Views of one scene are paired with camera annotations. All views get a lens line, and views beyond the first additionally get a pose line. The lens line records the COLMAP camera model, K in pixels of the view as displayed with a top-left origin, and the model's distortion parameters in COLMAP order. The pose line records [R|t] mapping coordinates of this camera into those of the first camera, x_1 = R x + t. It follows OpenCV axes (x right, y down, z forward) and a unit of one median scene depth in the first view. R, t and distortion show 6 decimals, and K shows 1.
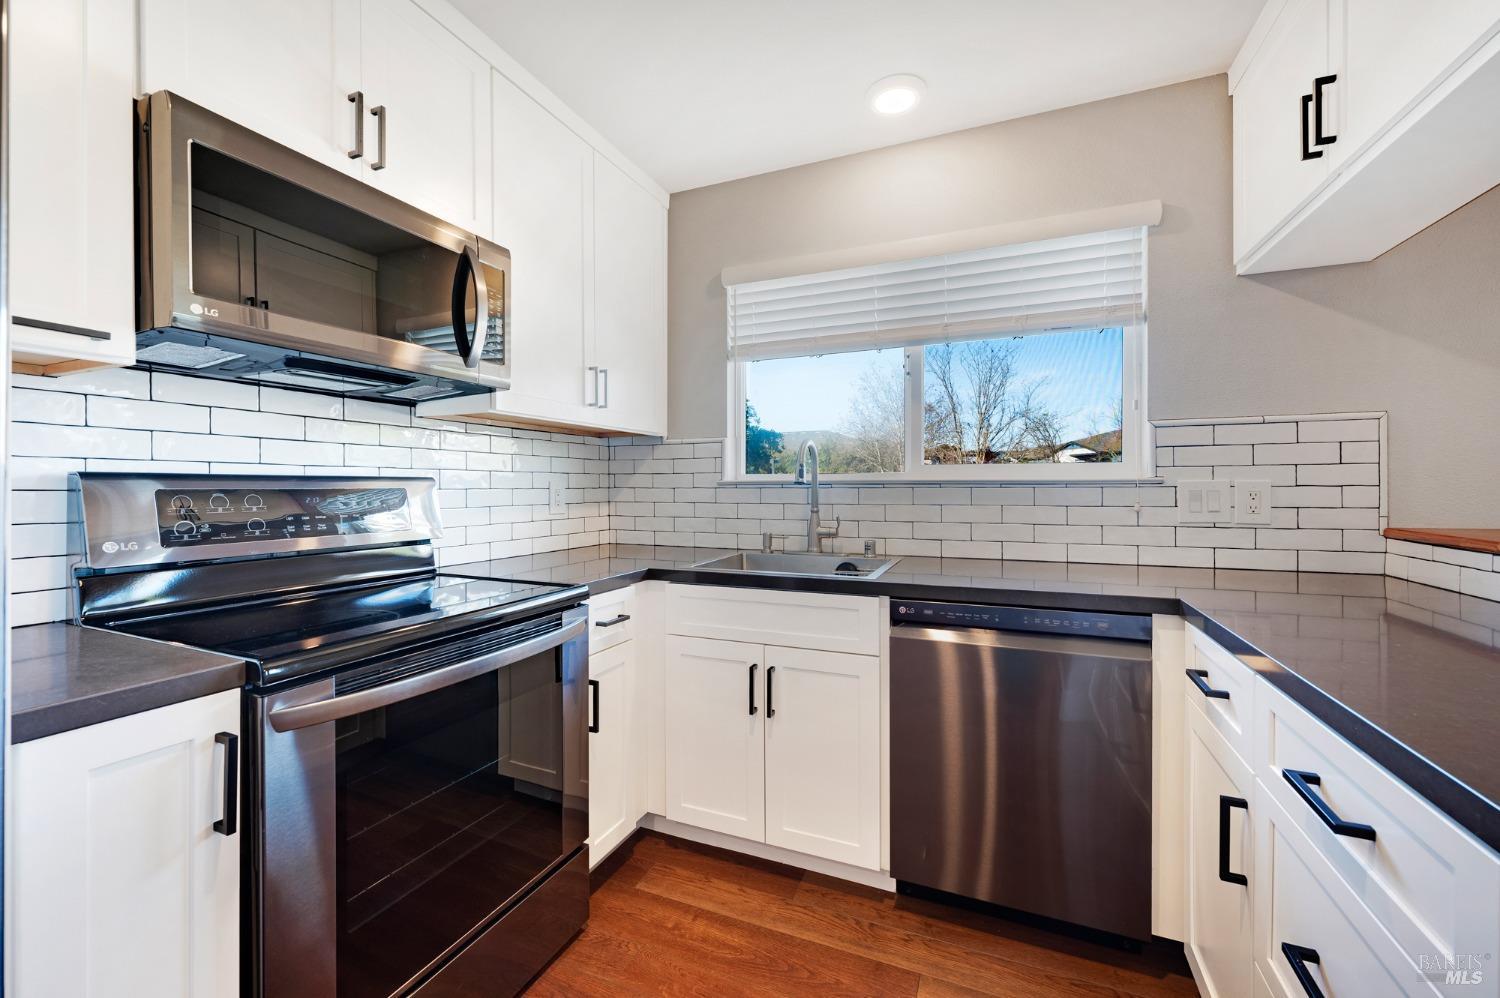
lens RADIAL K [[606.0, 0, 754.6], [0, 606.0, 526.1], [0, 0, 1]] dist [0.002410, 0.000164]
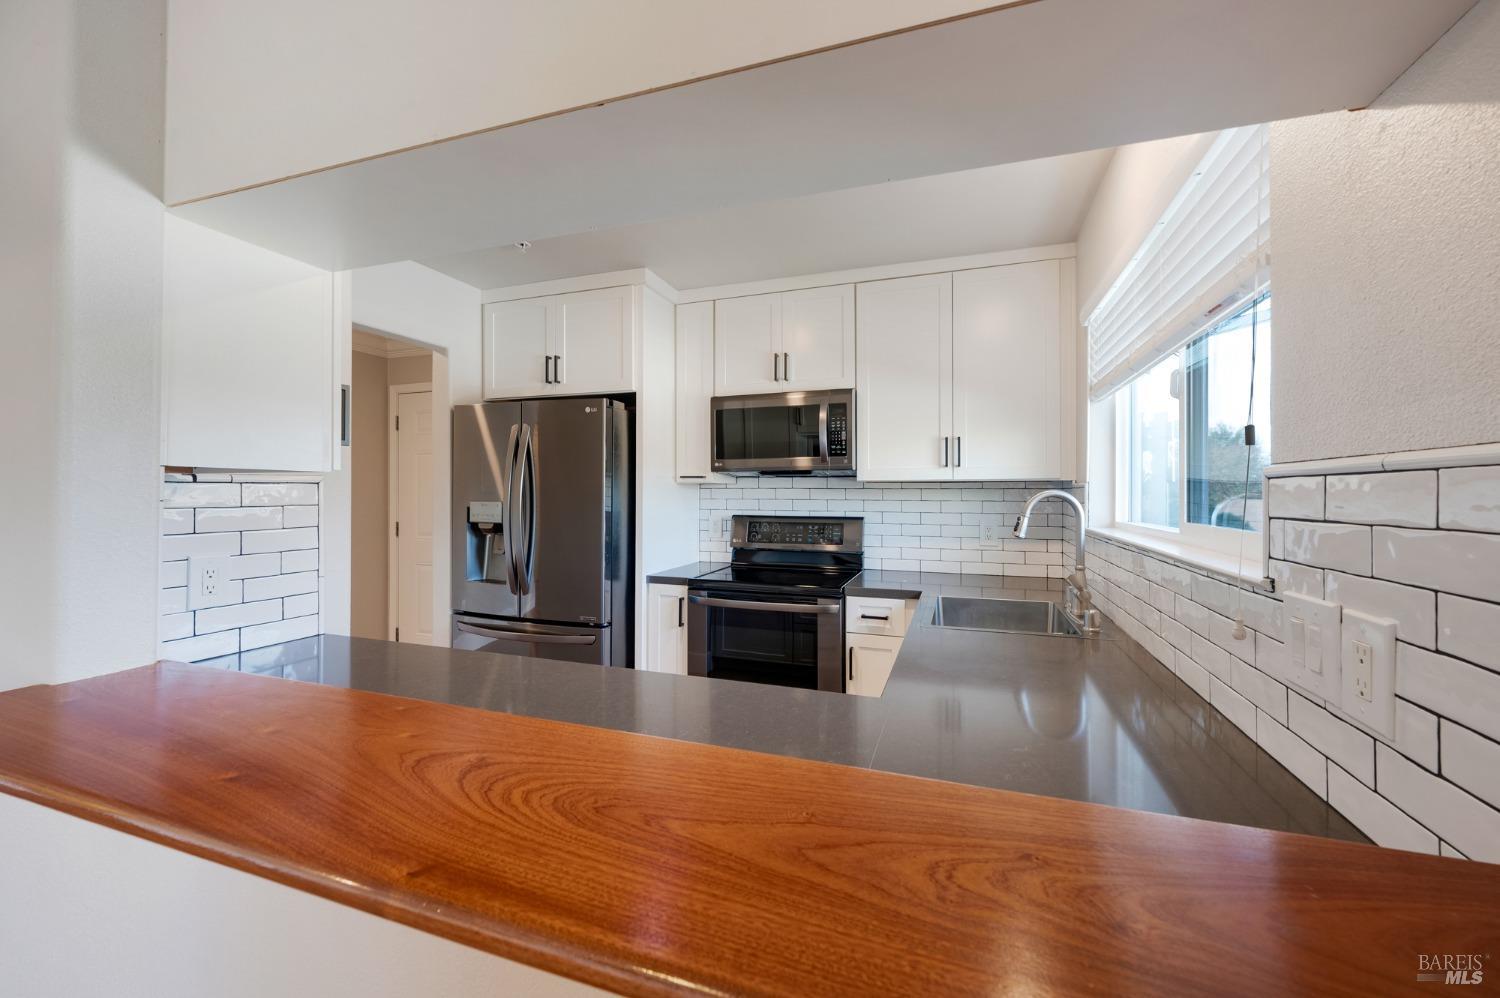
lens RADIAL K [[599.4, 0, 750.0], [0, 599.4, 499.0], [0, 0, 1]] dist [-0.000817, 0.000013]
pose [[0.064064, 0.013197, -0.997859, 1.183556], [-0.068918, 0.997584, 0.008769, -0.124956], [0.995563, 0.068209, 0.064819, 0.541671]]
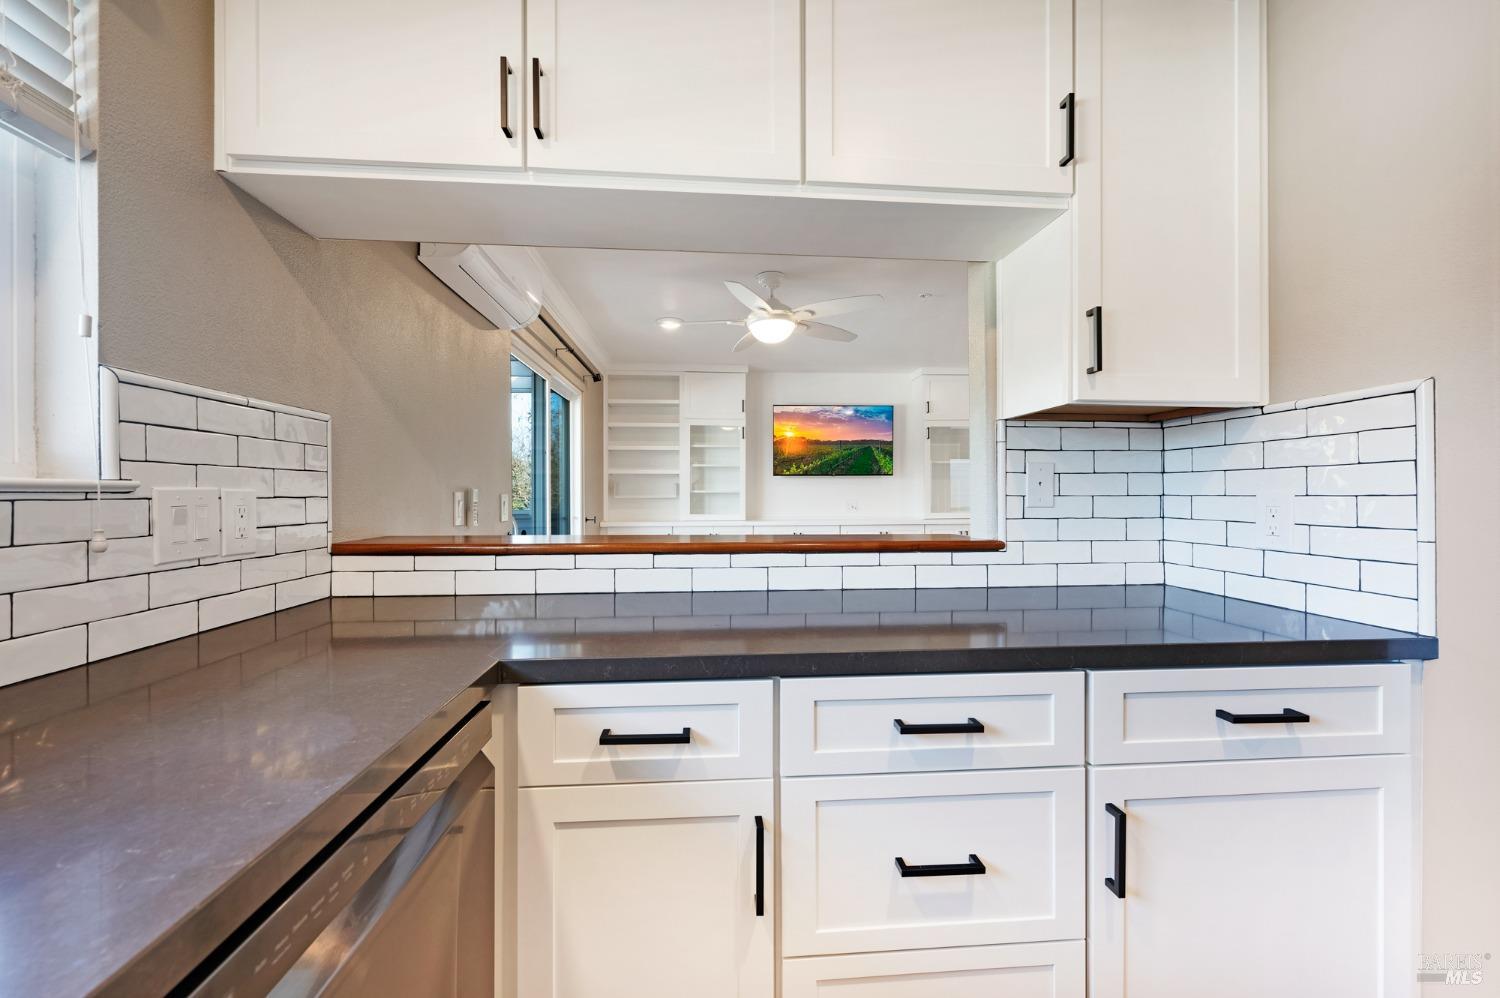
lens RADIAL K [[573.8, 0, 750.0], [0, 573.8, 499.0], [0, 0, 1]] dist [-0.000214, 0.000031]
pose [[-0.458269, 0.001000, 0.888813, -0.000350], [0.063100, 0.997513, 0.031412, -0.047163], [-0.886571, 0.070480, -0.457192, 0.764746]]
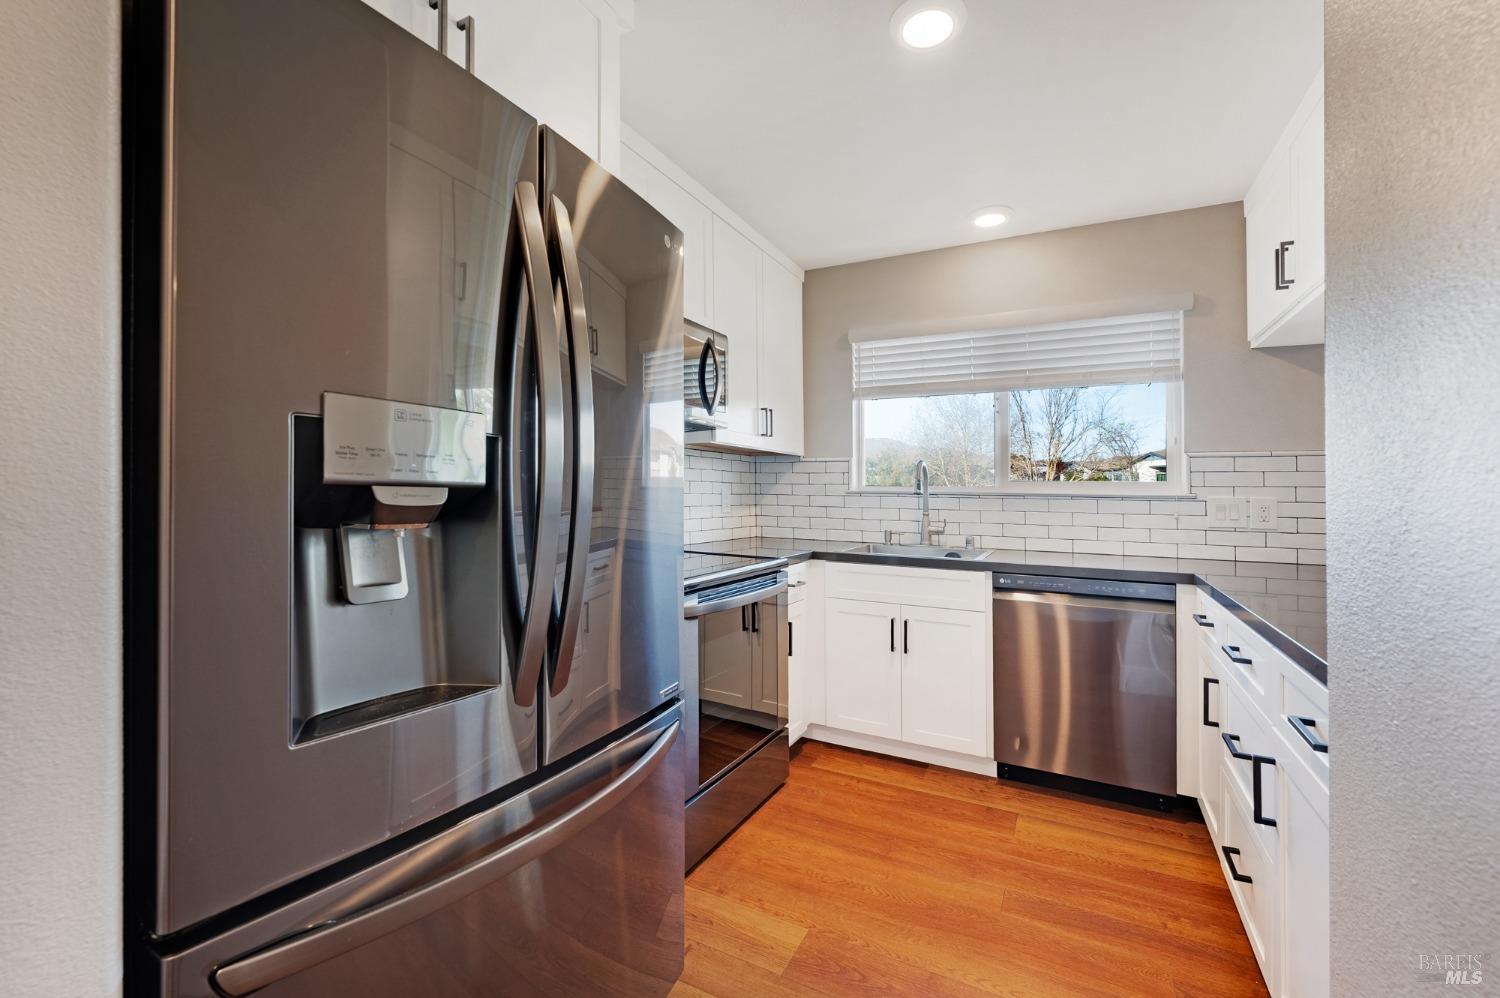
lens RADIAL K [[599.4, 0, 750.0], [0, 599.4, 499.0], [0, 0, 1]] dist [-0.000817, 0.000013]
pose [[0.993820, 0.017919, -0.109544, -0.182508], [-0.024029, 0.998213, -0.054719, 0.029625], [0.108367, 0.057013, 0.992475, -0.459144]]
